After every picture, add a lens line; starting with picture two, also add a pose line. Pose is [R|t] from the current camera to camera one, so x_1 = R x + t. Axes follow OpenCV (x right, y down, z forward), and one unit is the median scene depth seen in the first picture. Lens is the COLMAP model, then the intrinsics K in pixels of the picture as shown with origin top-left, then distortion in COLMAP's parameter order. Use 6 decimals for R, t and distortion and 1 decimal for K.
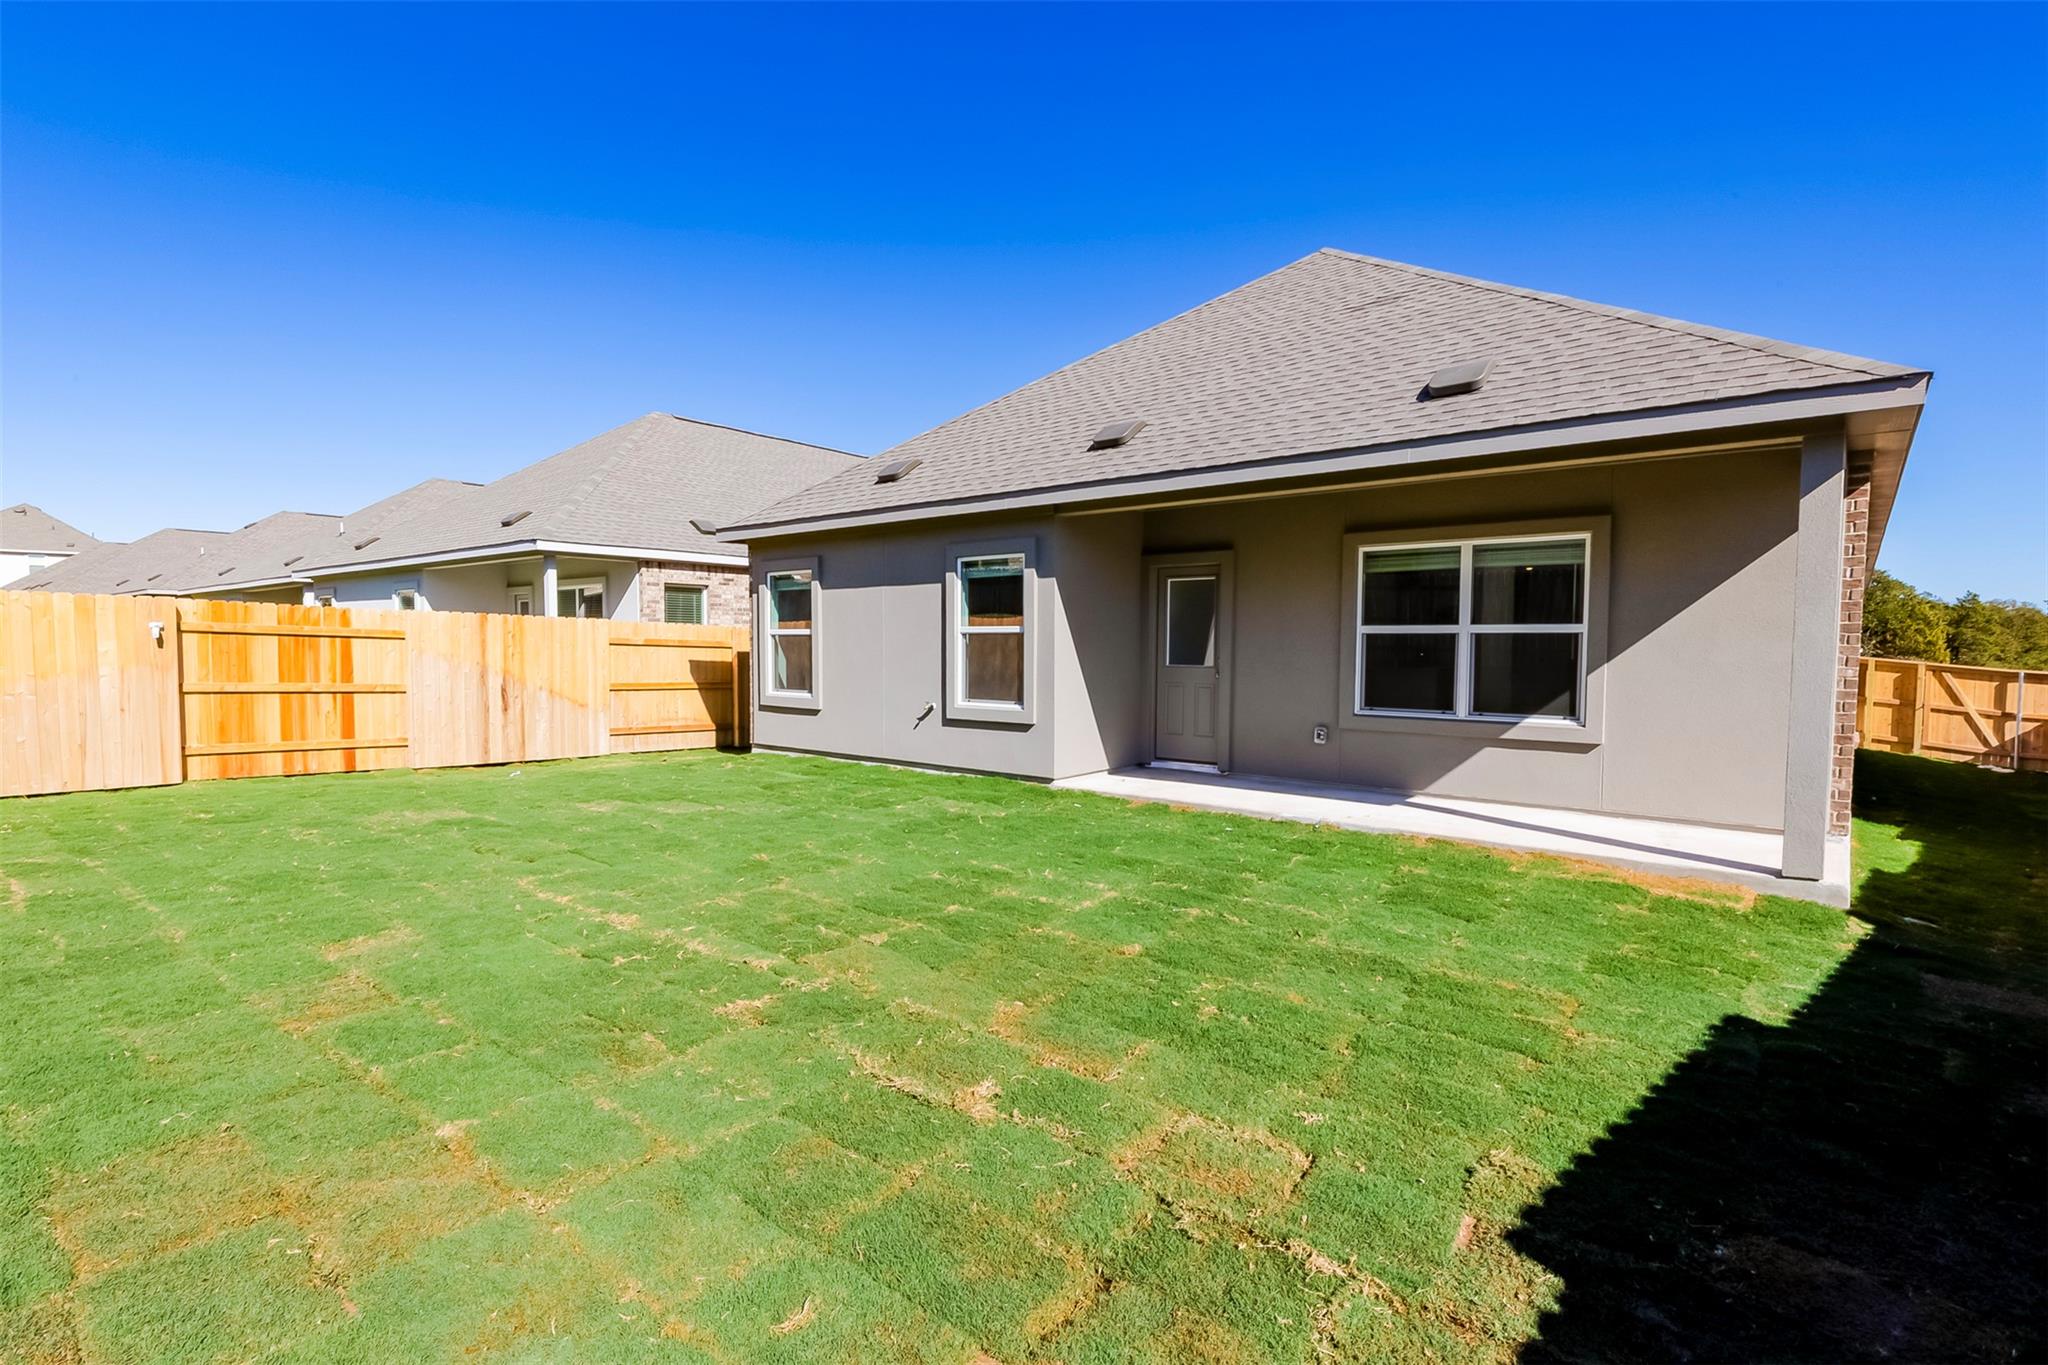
lens RADIAL K [[981.5, 0, 1021.4], [0, 981.5, 688.1], [0, 0, 1]] dist [0.001421, -0.000003]
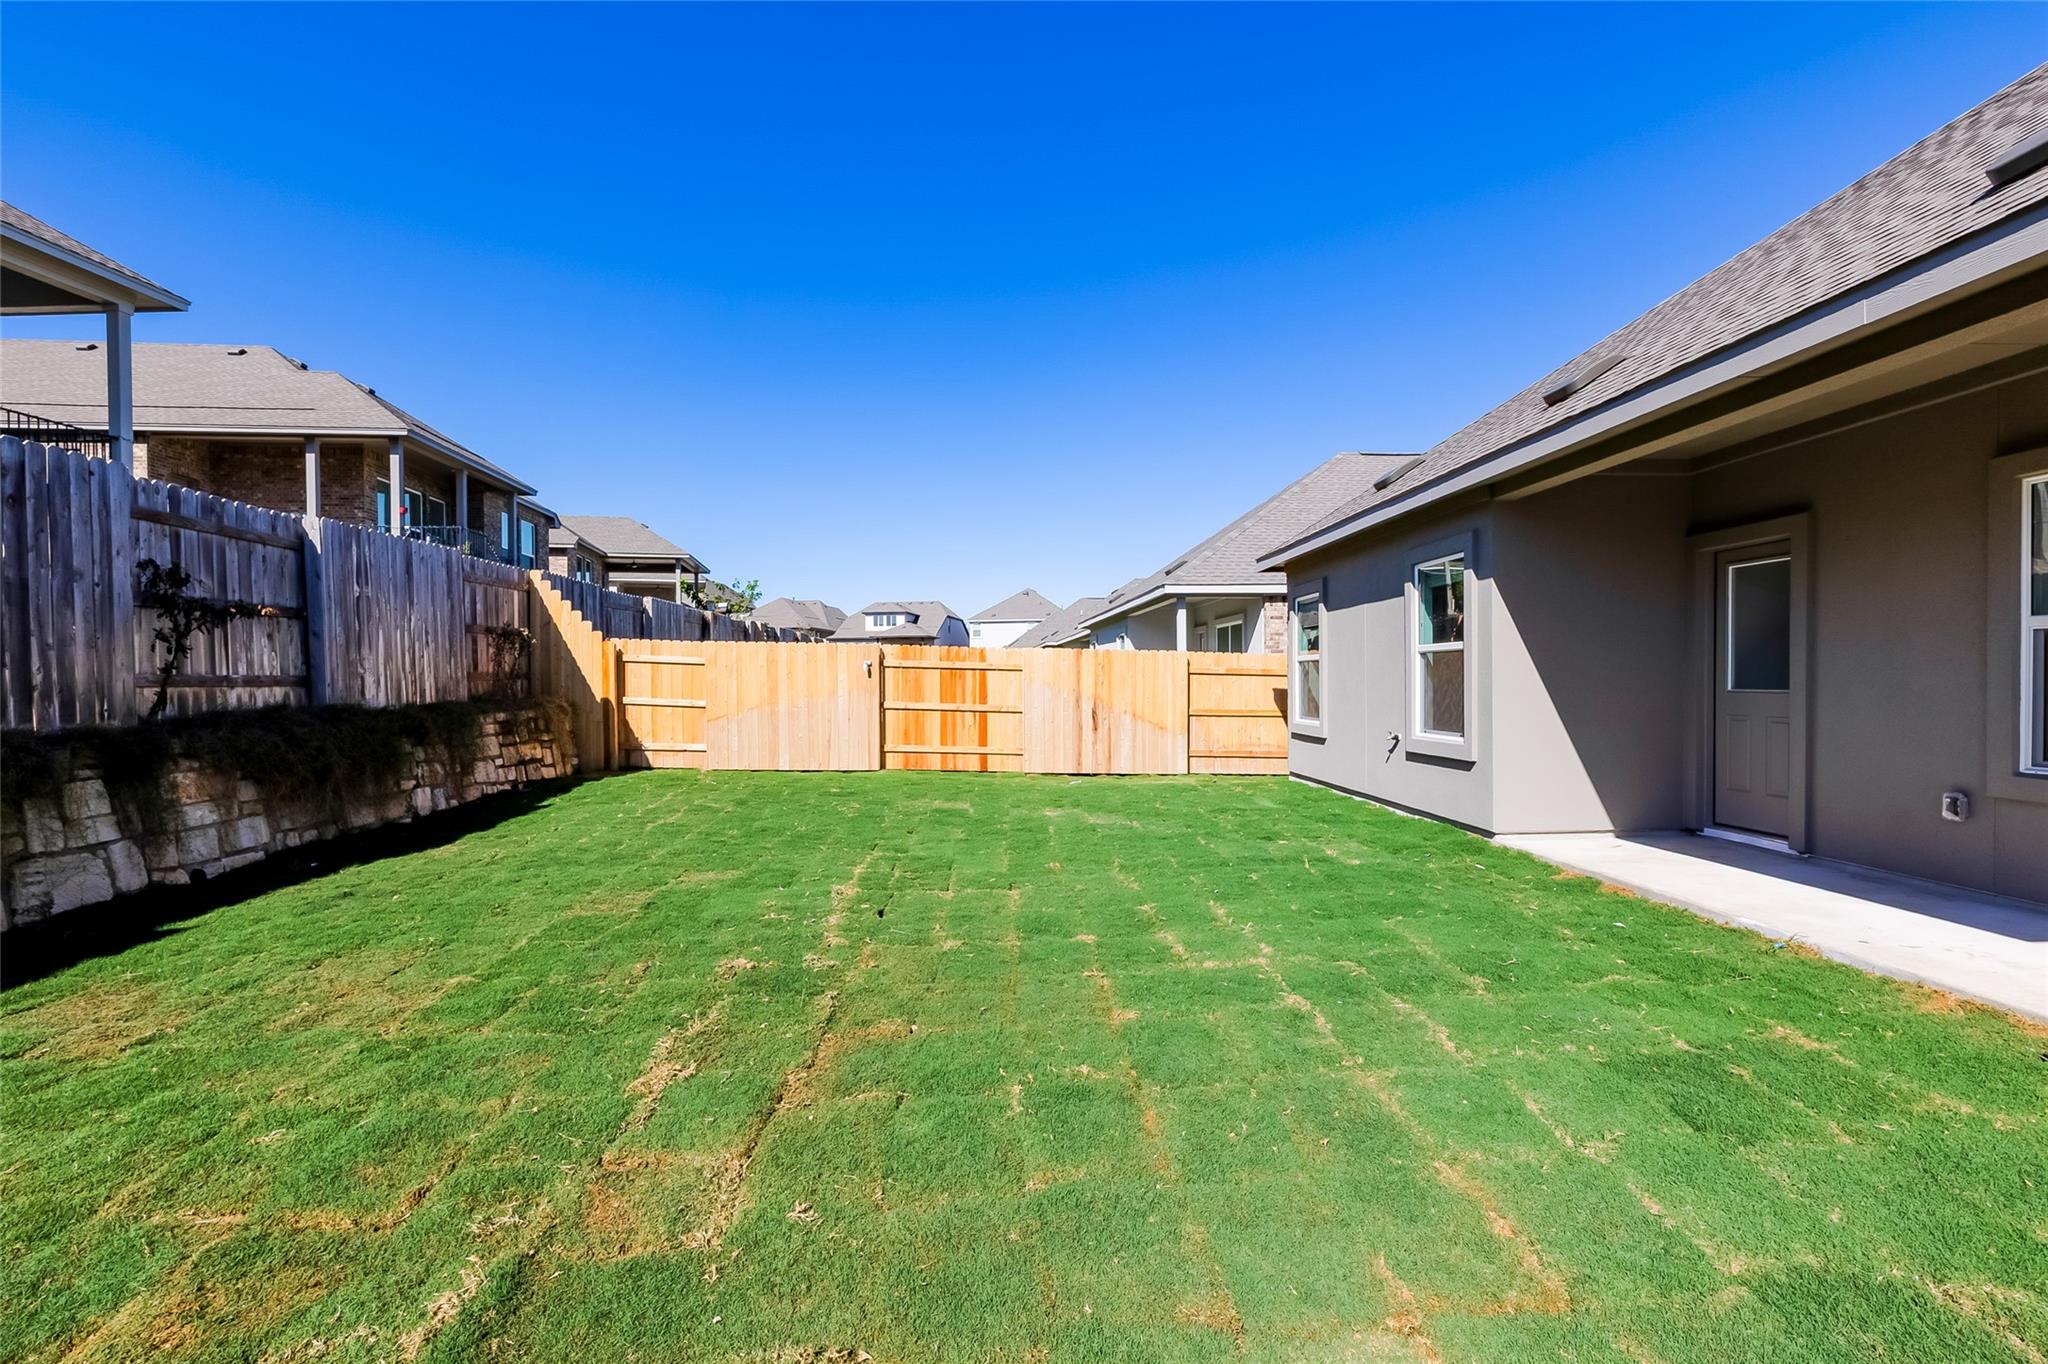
lens RADIAL K [[956.5, 0, 1031.1], [0, 956.5, 683.4], [0, 0, 1]] dist [0.000191, -0.000234]
pose [[0.676109, -0.006221, -0.736775, 0.321976], [-0.025305, 0.999178, -0.031657, 0.006137], [0.736367, 0.040048, 0.675396, 0.186673]]
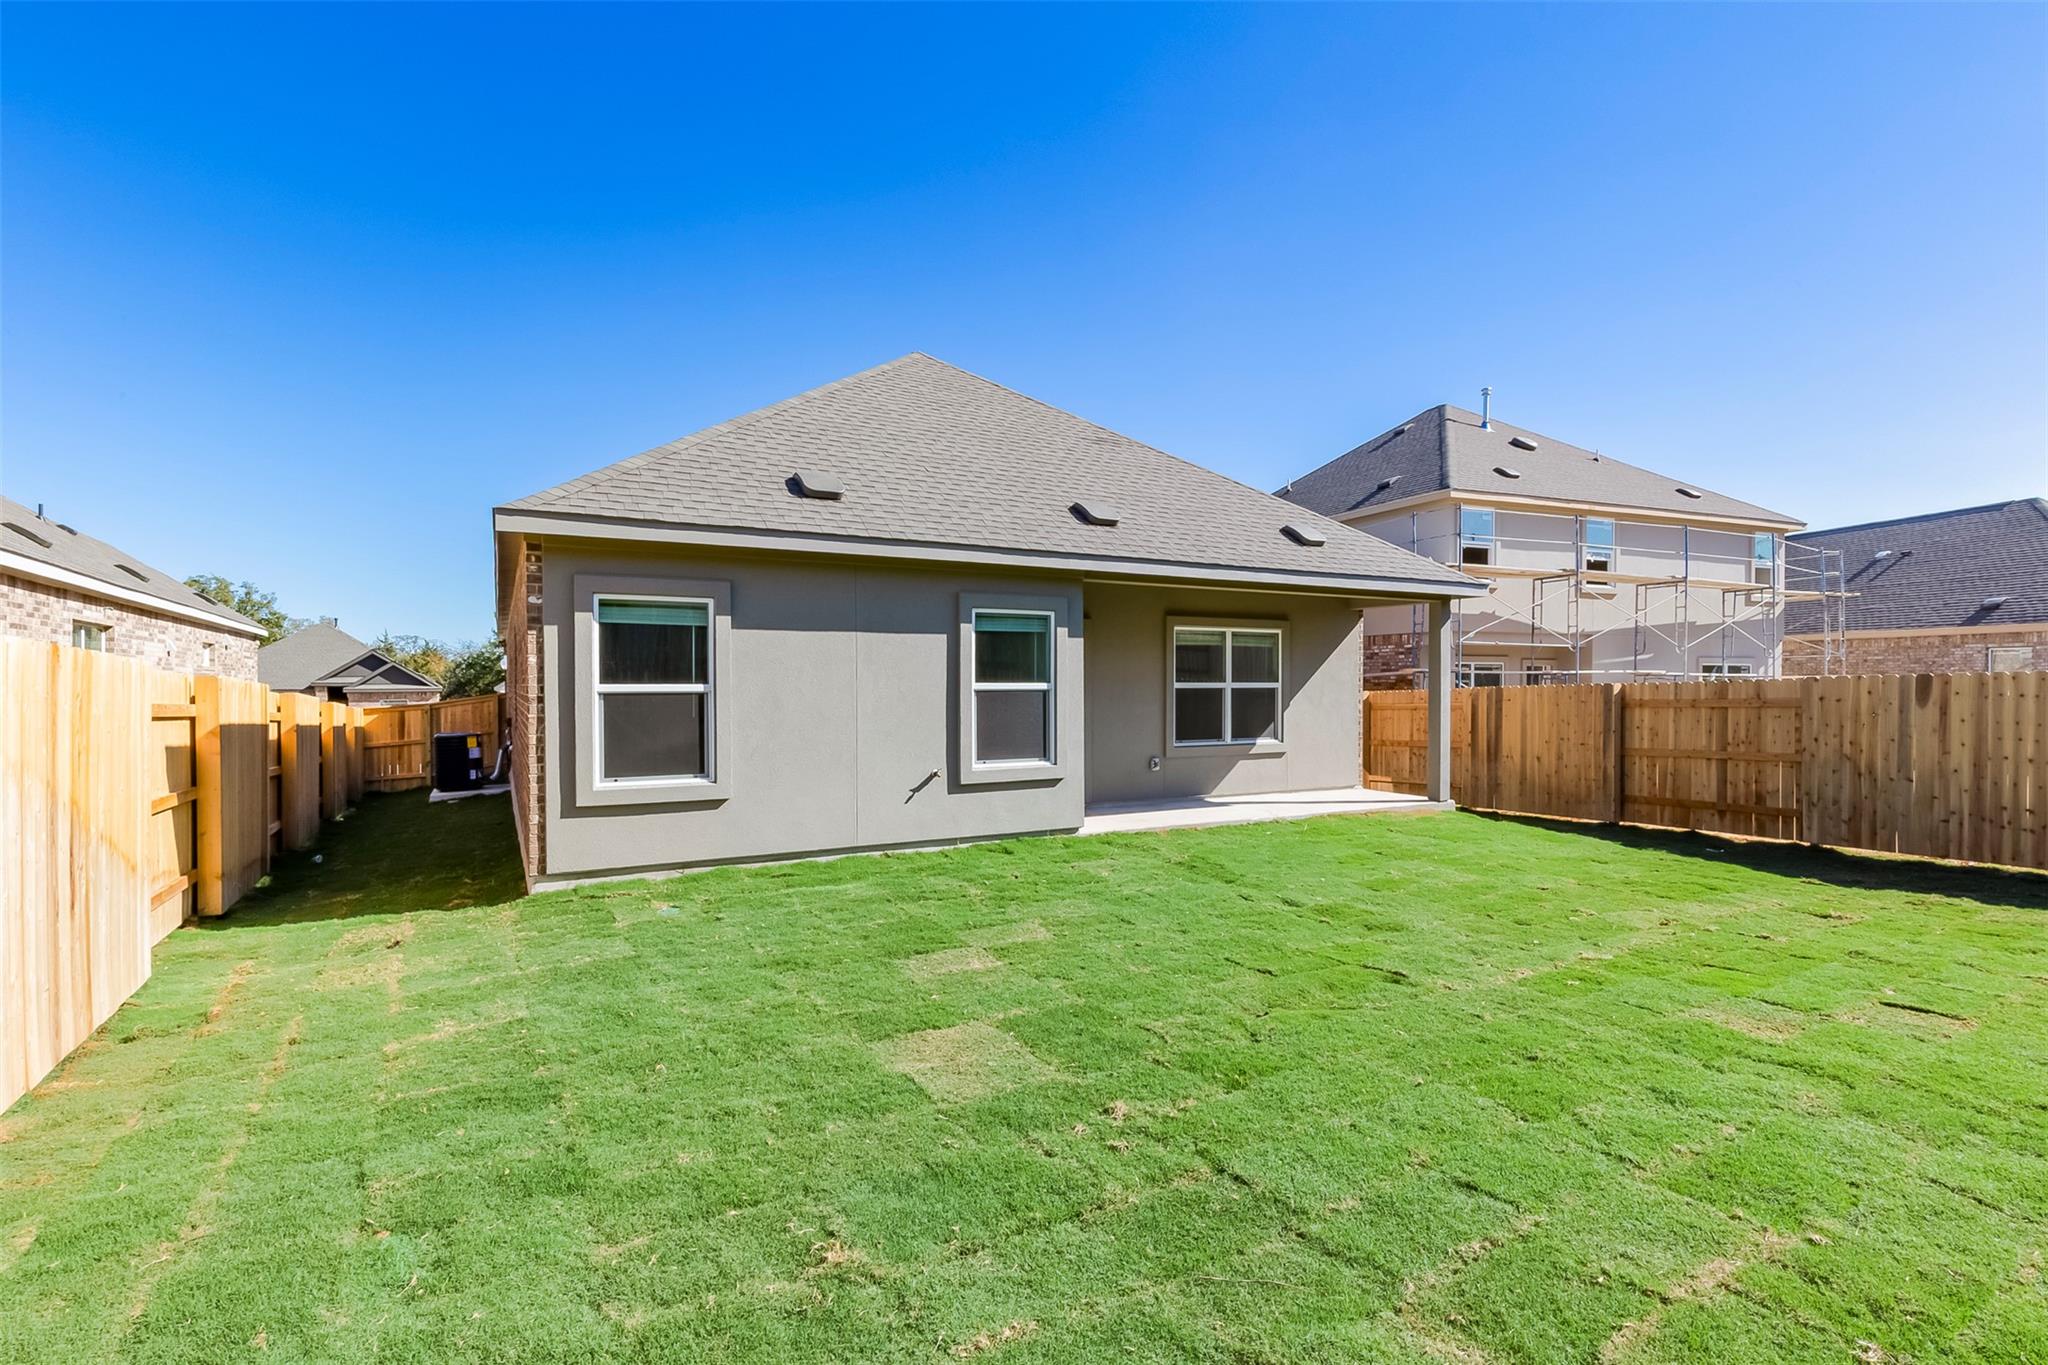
lens RADIAL K [[929.9, 0, 1051.4], [0, 929.9, 688.1], [0, 0, 1]] dist [0.000820, -0.000558]
pose [[0.355640, -0.008812, 0.934582, -0.844937], [0.045549, 0.998931, -0.007914, -0.047224], [-0.933512, 0.045384, 0.355661, 0.617235]]
